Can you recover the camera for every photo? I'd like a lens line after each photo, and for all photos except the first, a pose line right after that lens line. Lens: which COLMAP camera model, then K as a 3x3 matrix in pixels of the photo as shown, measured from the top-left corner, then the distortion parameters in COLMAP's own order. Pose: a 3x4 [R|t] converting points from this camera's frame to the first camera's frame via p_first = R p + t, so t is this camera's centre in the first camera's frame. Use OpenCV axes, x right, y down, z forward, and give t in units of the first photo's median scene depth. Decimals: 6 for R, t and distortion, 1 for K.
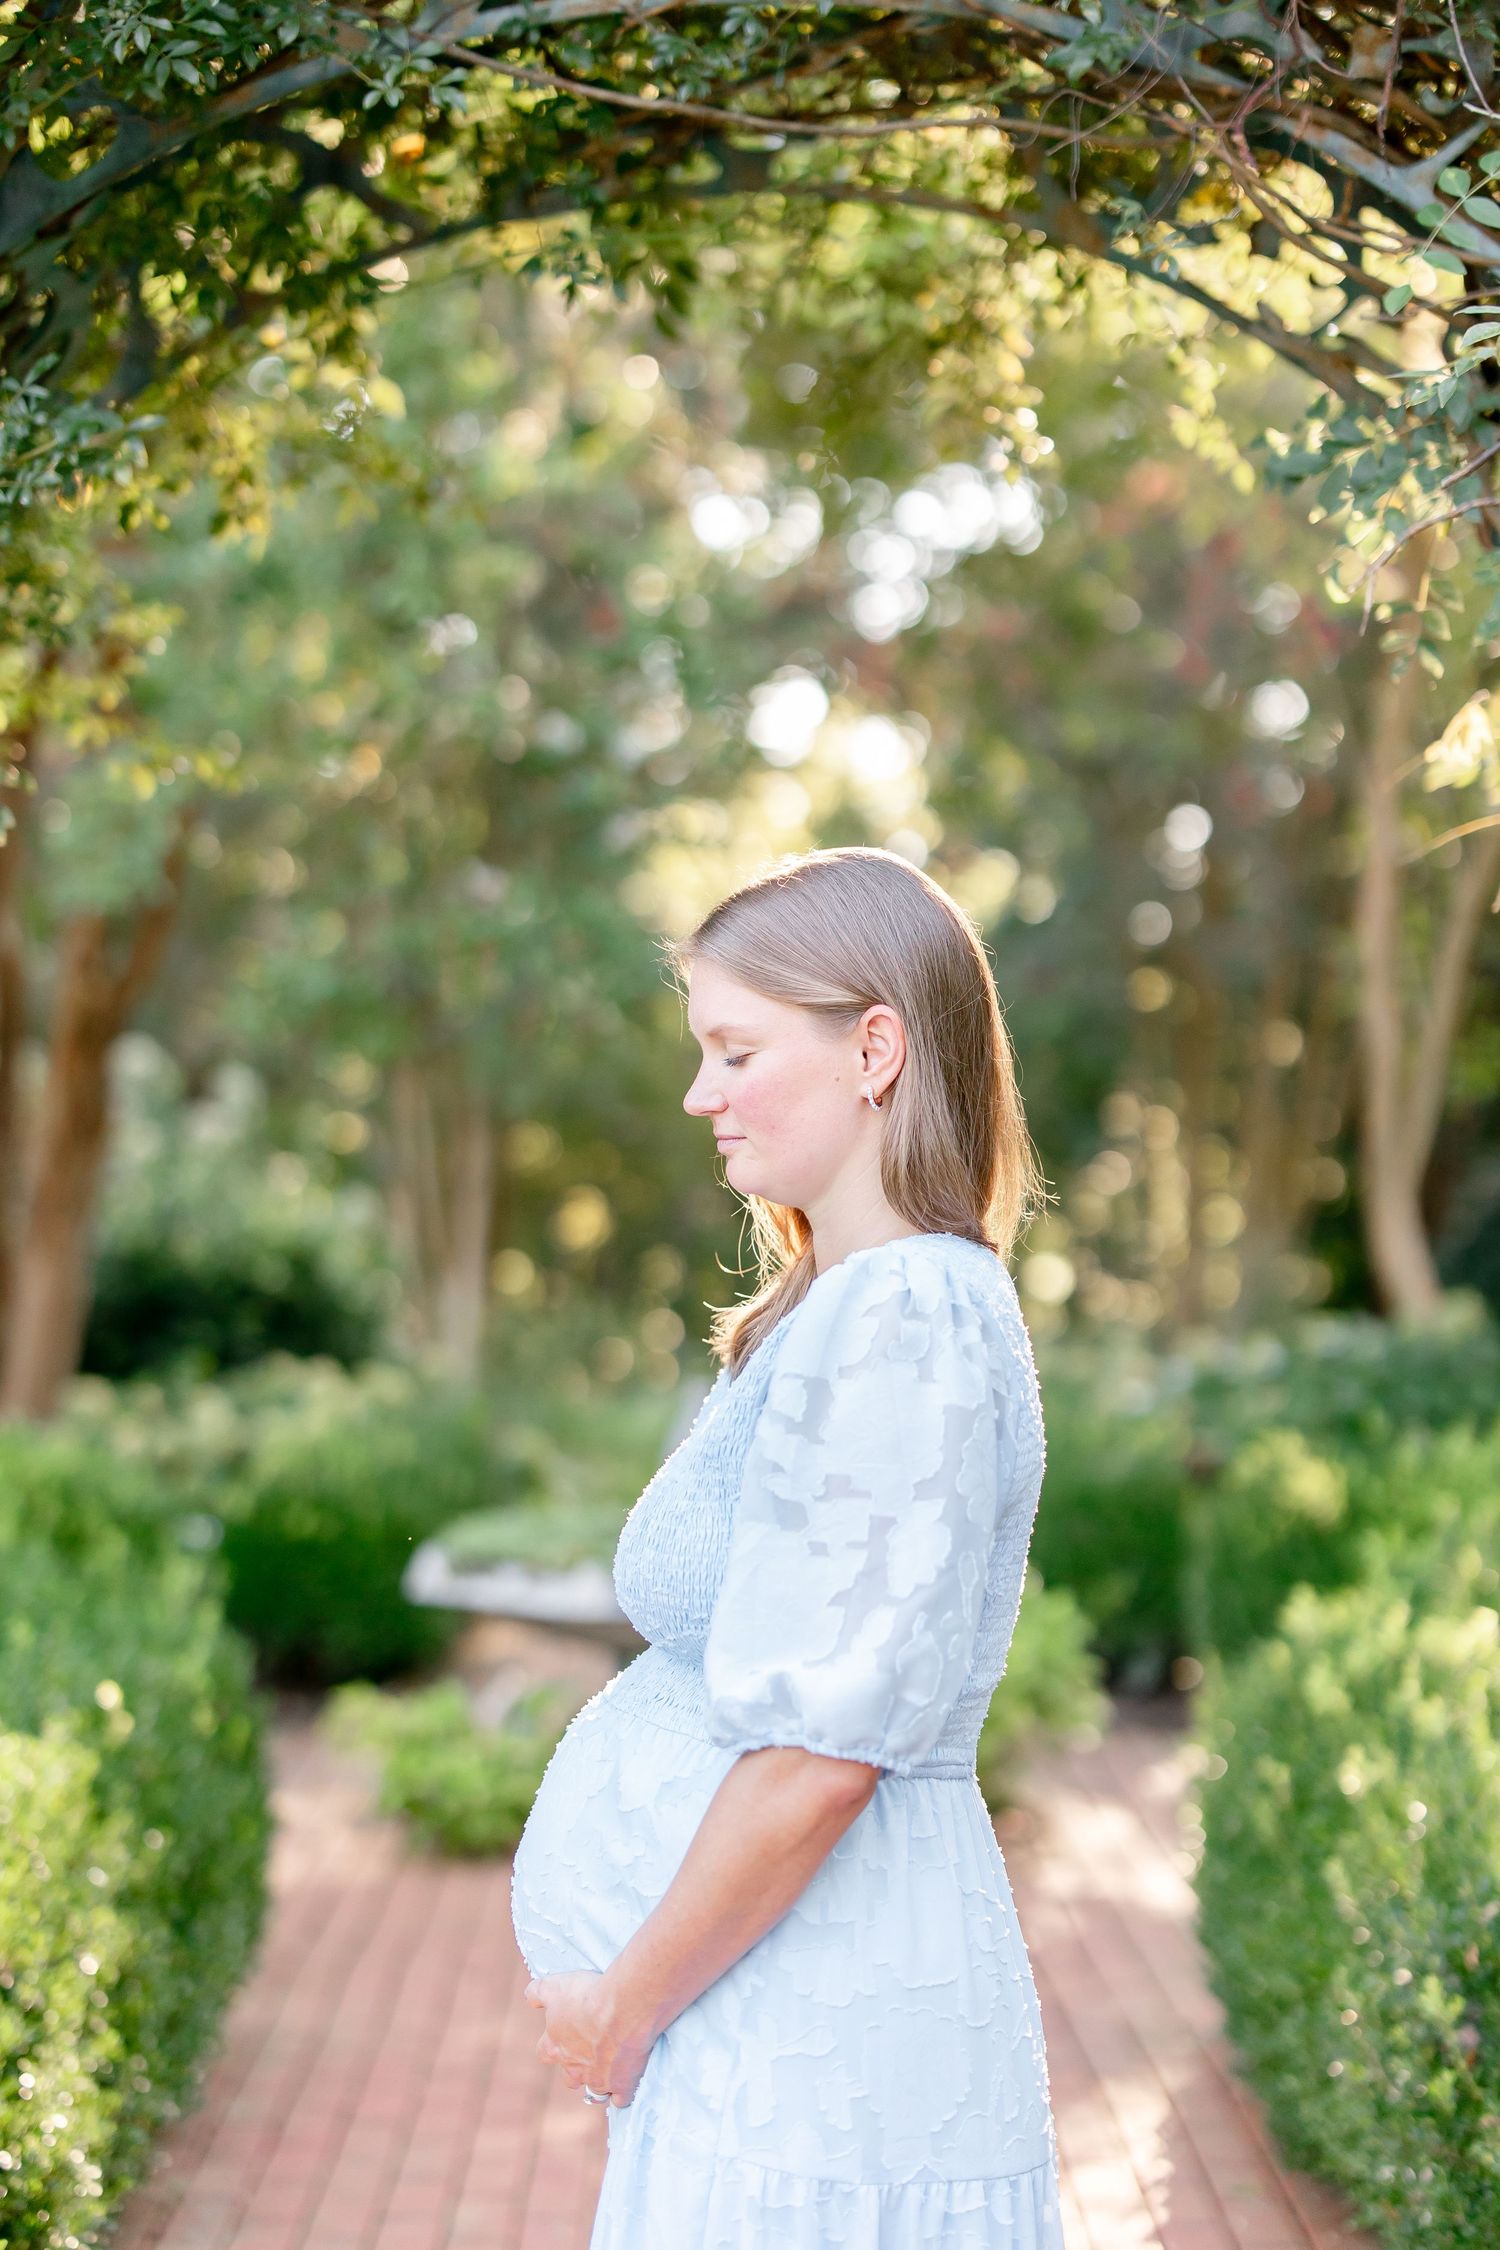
lens RADIAL K [[3497.7, 0, 750.0], [0, 3497.7, 1125.0], [0, 0, 1]] dist [0.011920, 0.083163]
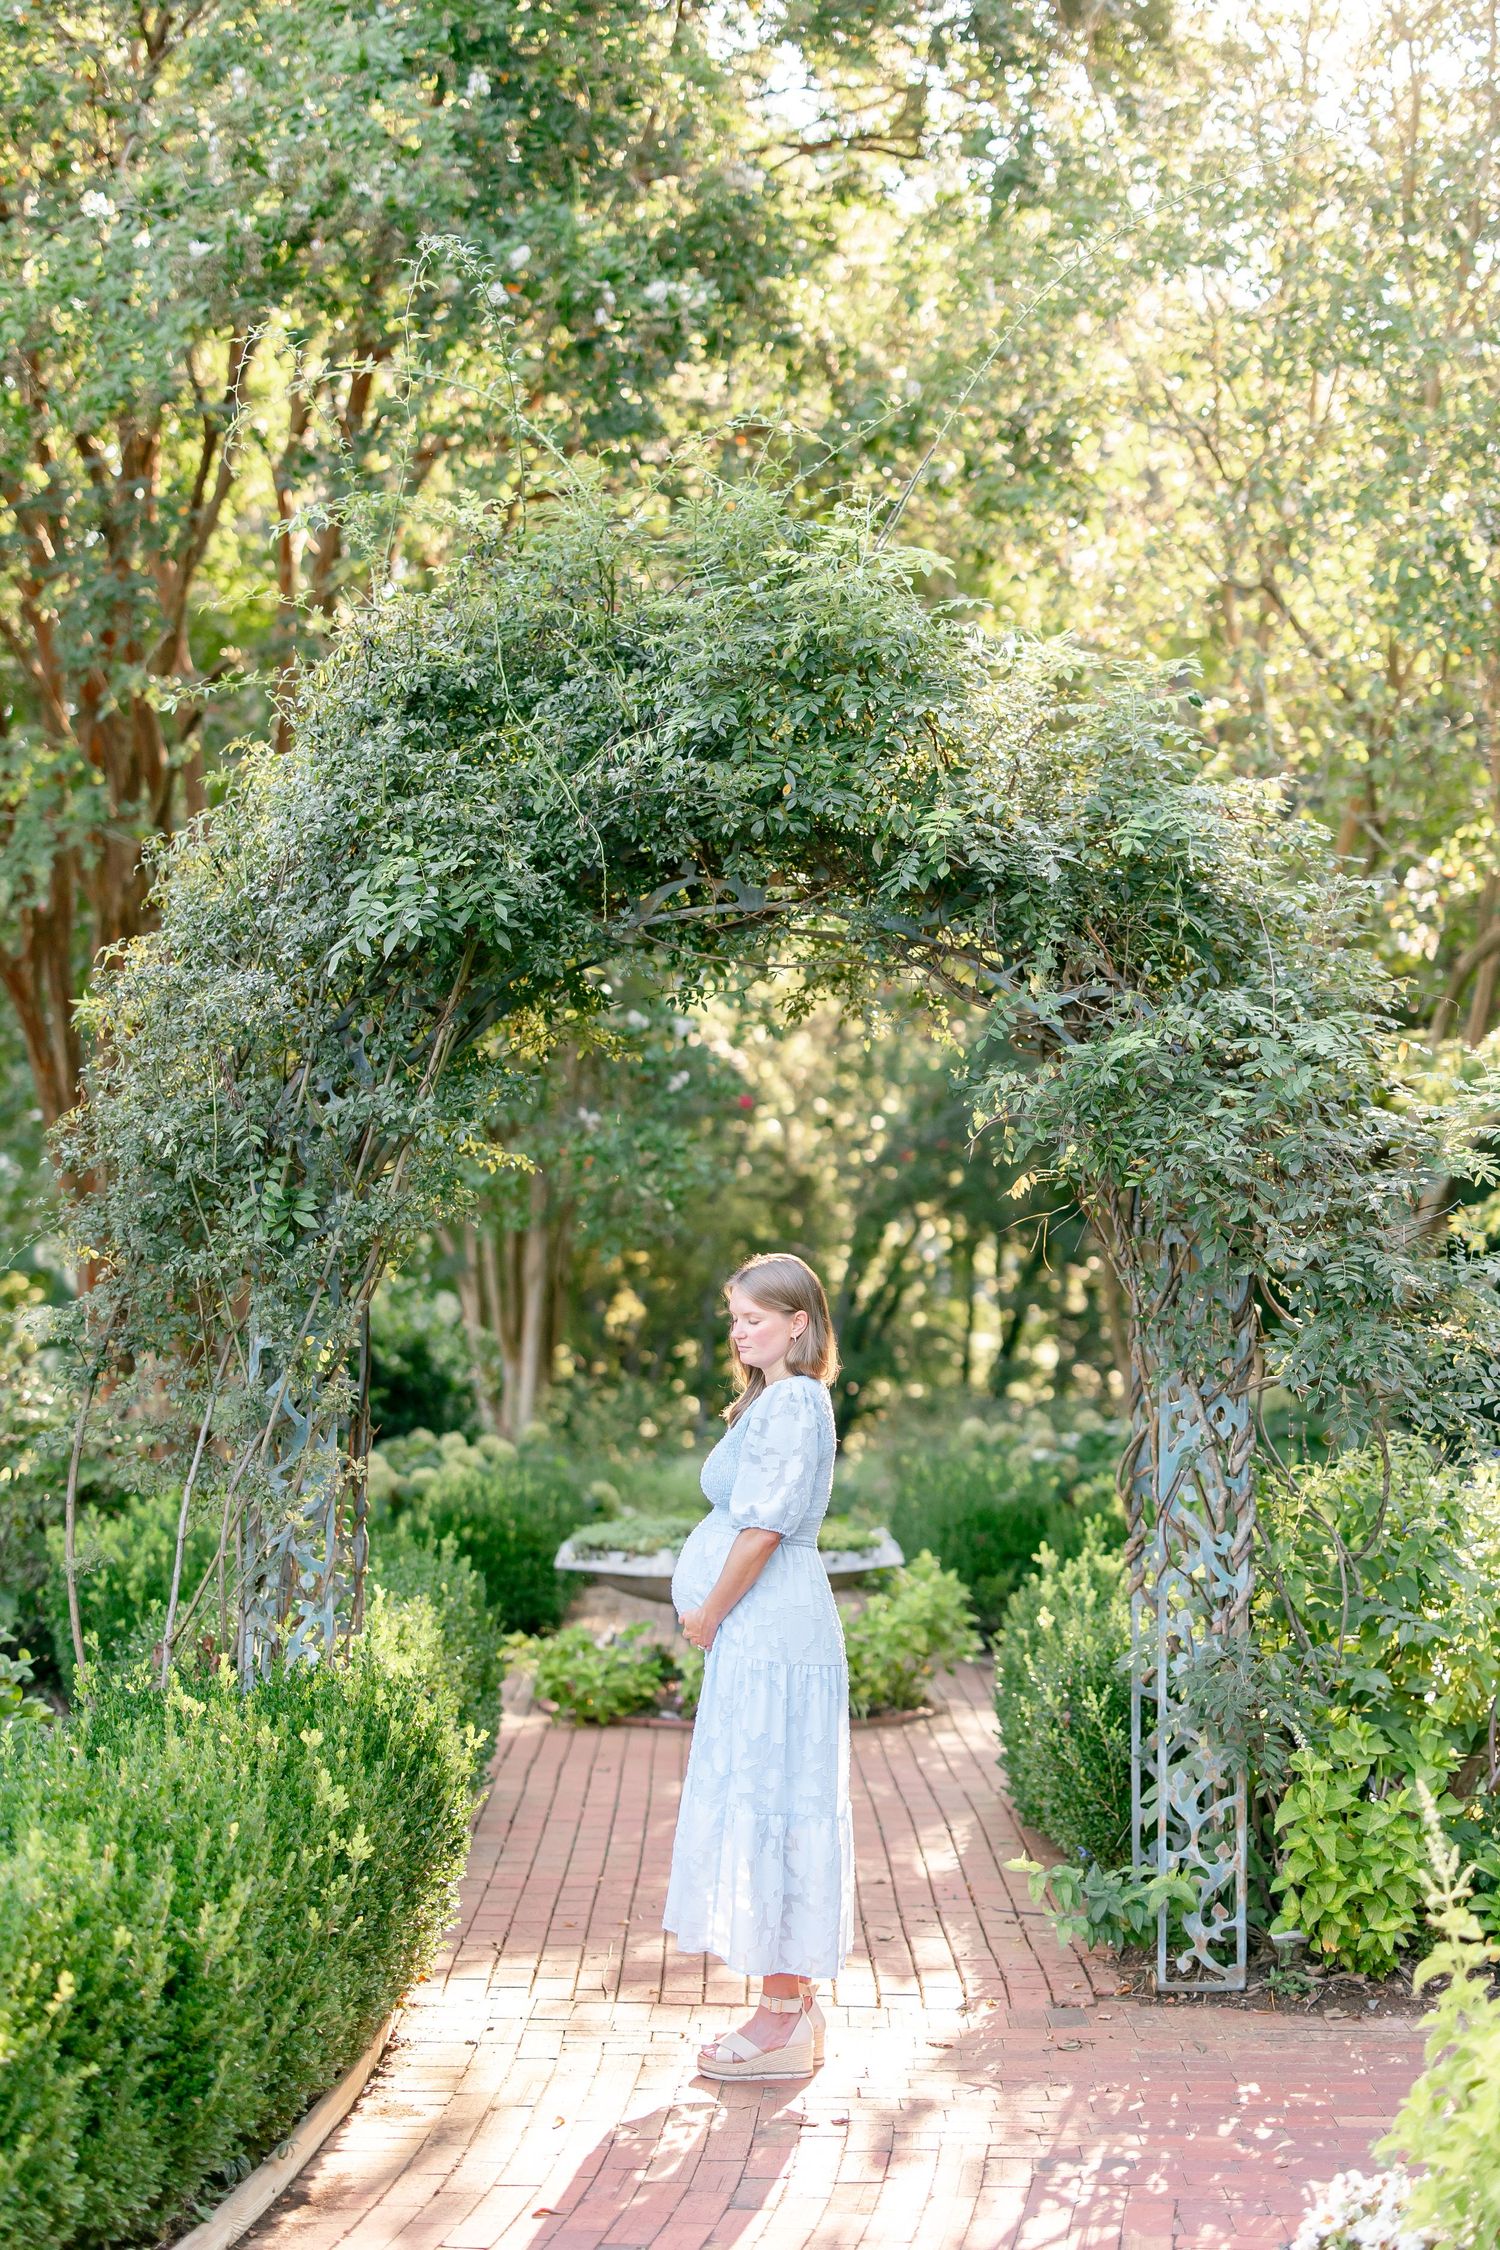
lens RADIAL K [[3384.1, 0, 754.7], [0, 3384.1, 1107.7], [0, 0, 1]] dist [0.012484, 0.065693]
pose [[0.999990, 0.000988, -0.004365, 0.006210], [-0.001112, 0.999596, -0.028390, -0.051991], [0.004335, 0.028394, 0.999587, -0.847352]]
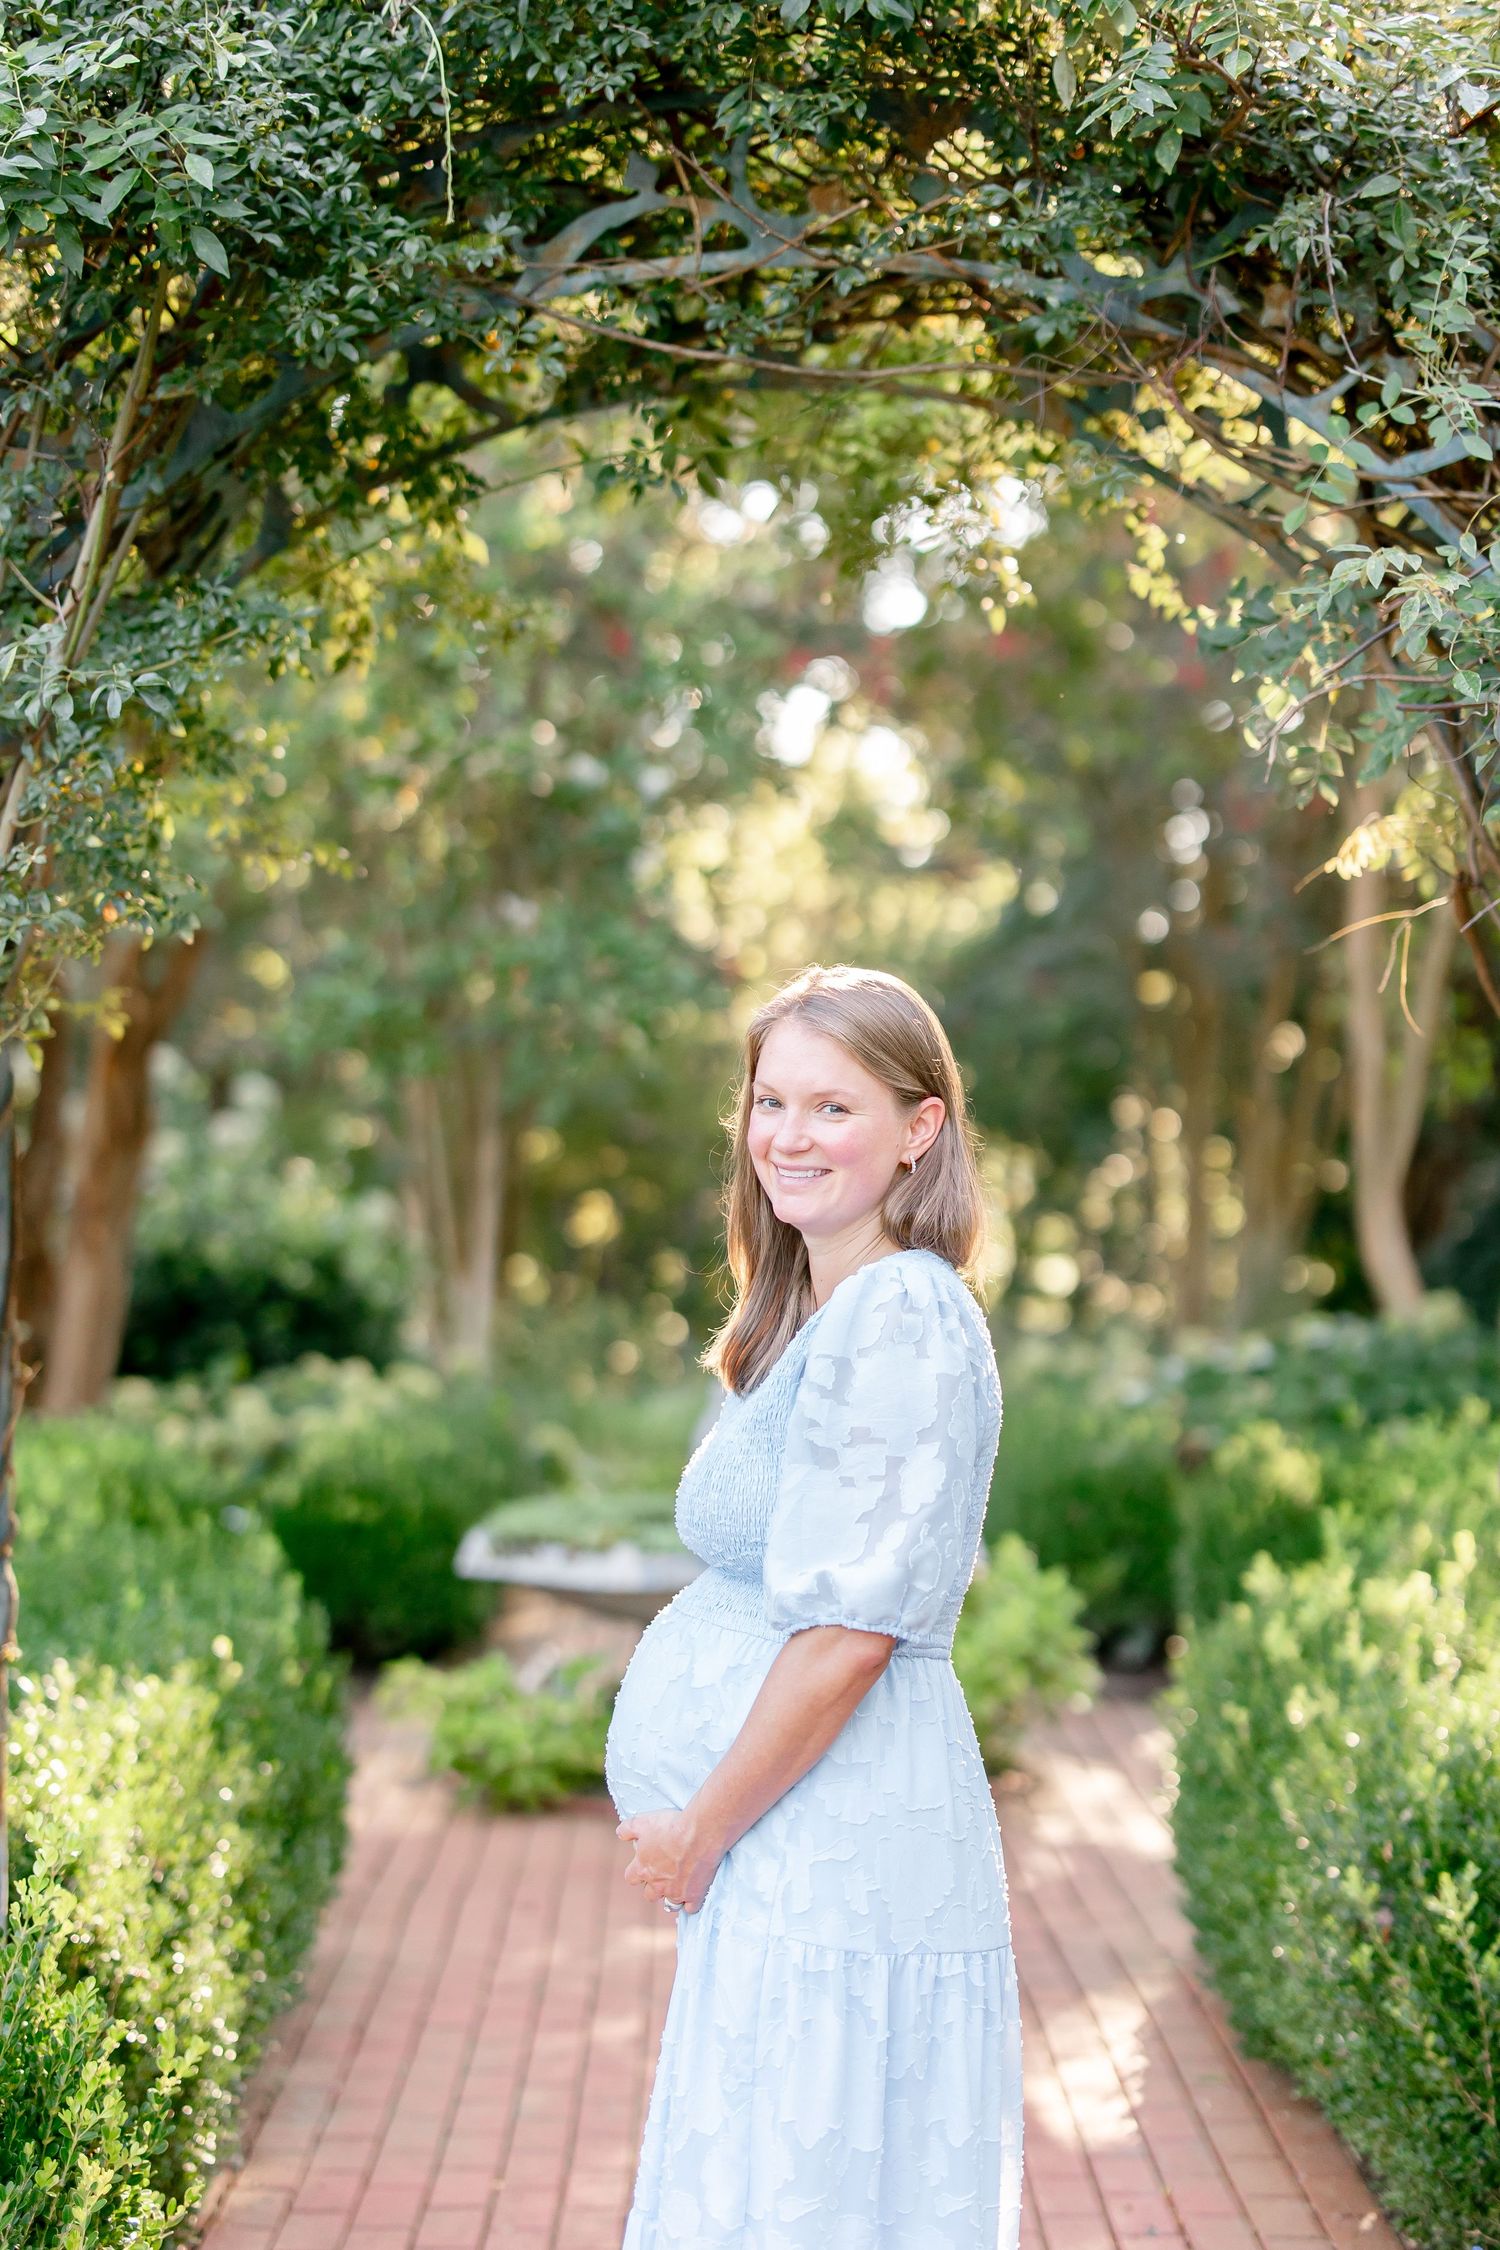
lens RADIAL K [[3521.8, 0, 750.0], [0, 3521.8, 1125.0], [0, 0, 1]] dist [0.023695, 0.013273]
pose [[0.999994, -0.003323, -0.001168, -0.006123], [0.003324, 0.999994, 0.001167, -0.008362], [0.001164, -0.001171, 0.999999, -0.138751]]
